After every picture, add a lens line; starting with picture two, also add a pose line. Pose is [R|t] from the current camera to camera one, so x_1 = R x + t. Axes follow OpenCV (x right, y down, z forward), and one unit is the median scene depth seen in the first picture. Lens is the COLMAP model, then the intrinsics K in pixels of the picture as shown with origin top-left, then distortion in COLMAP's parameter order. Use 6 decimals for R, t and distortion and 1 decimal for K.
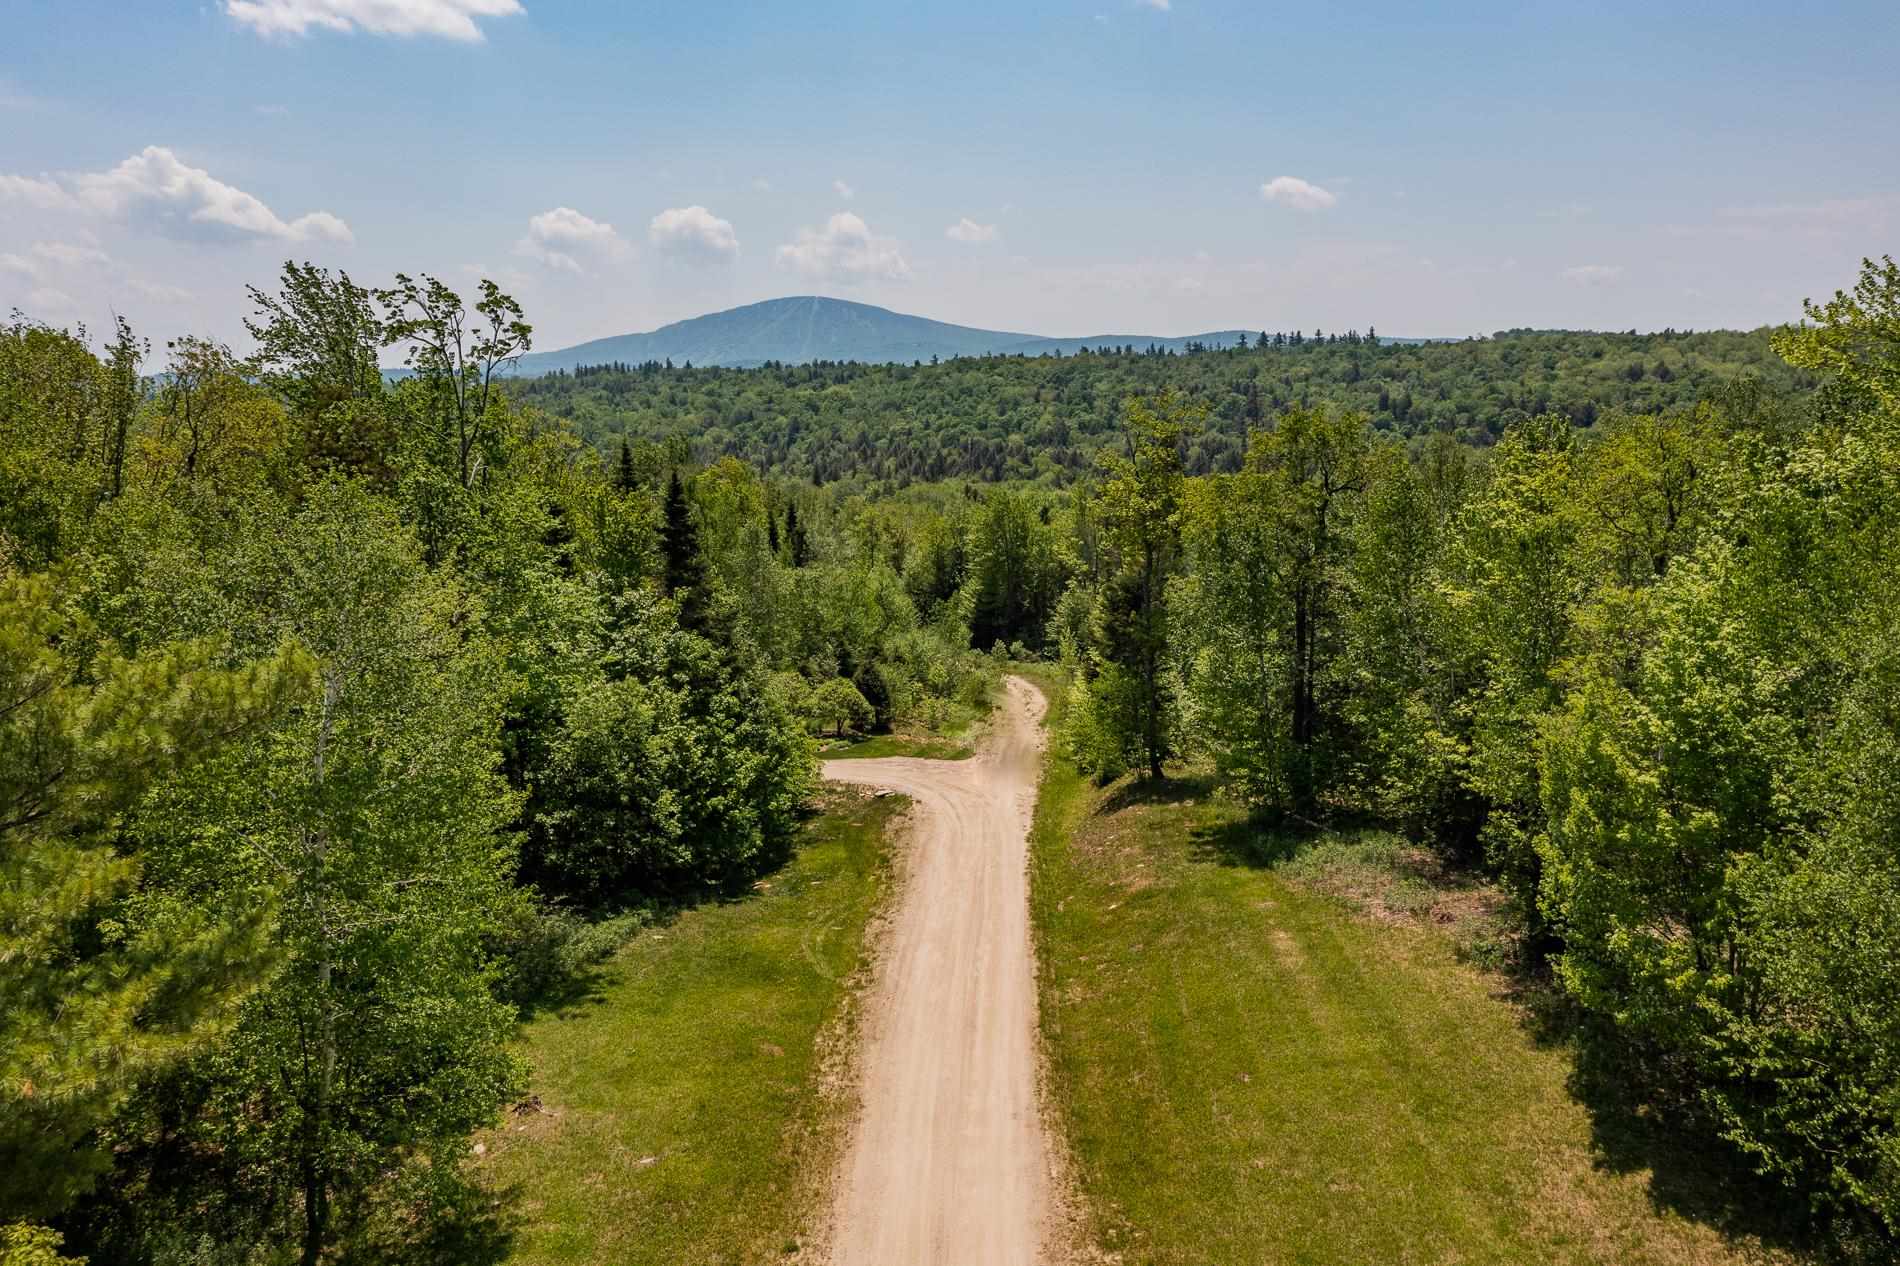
lens RADIAL K [[1513.8, 0, 950.0], [0, 1513.8, 633.0], [0, 0, 1]] dist [-0.007679, 0.006916]
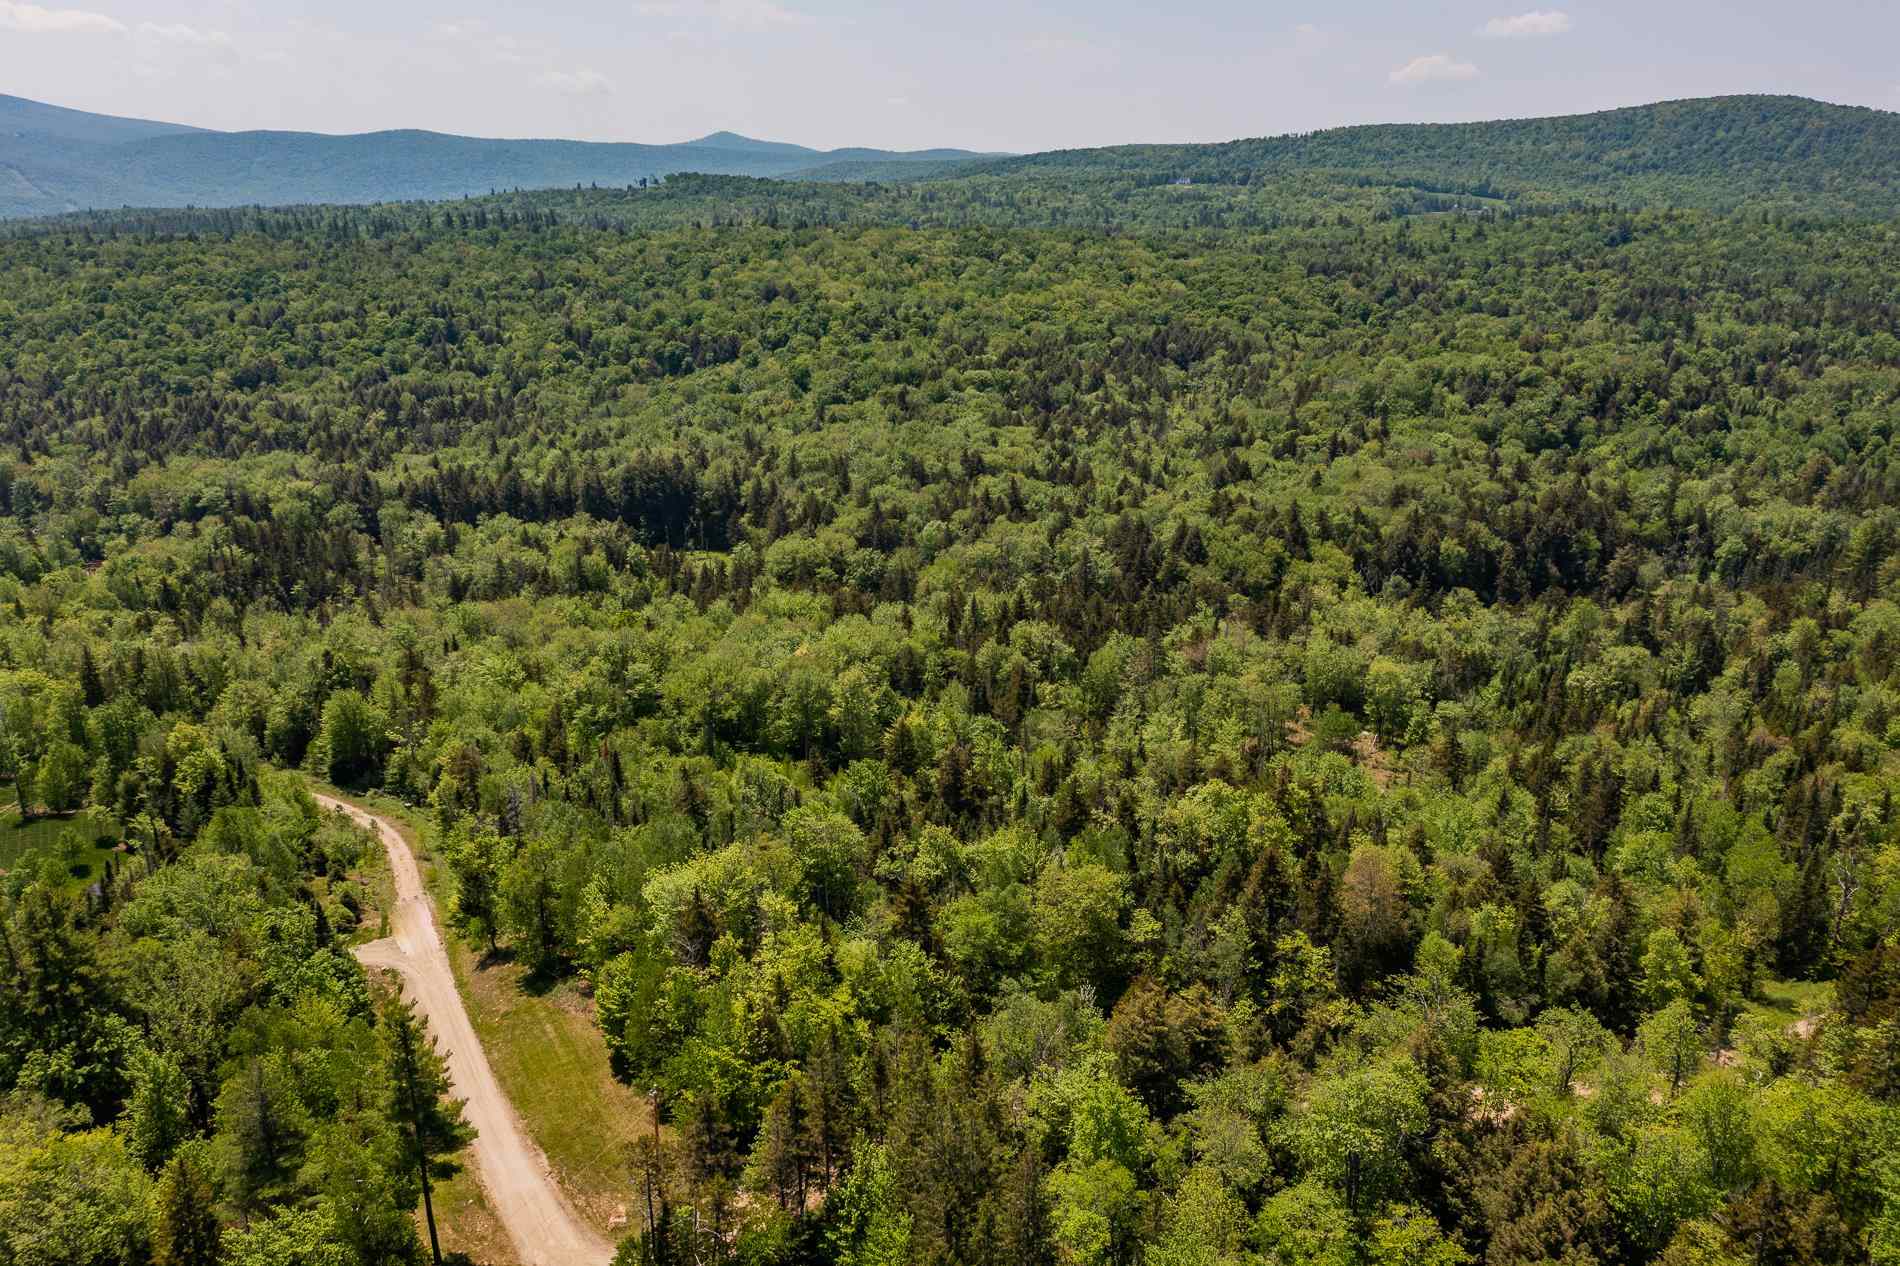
lens RADIAL K [[1513.8, 0, 950.0], [0, 1513.8, 633.0], [0, 0, 1]] dist [-0.007679, 0.006916]
pose [[0.871670, -0.133838, 0.471464, -0.036902], [0.069475, 0.986019, 0.151459, -0.083791], [-0.485144, -0.099268, 0.868782, -0.177386]]
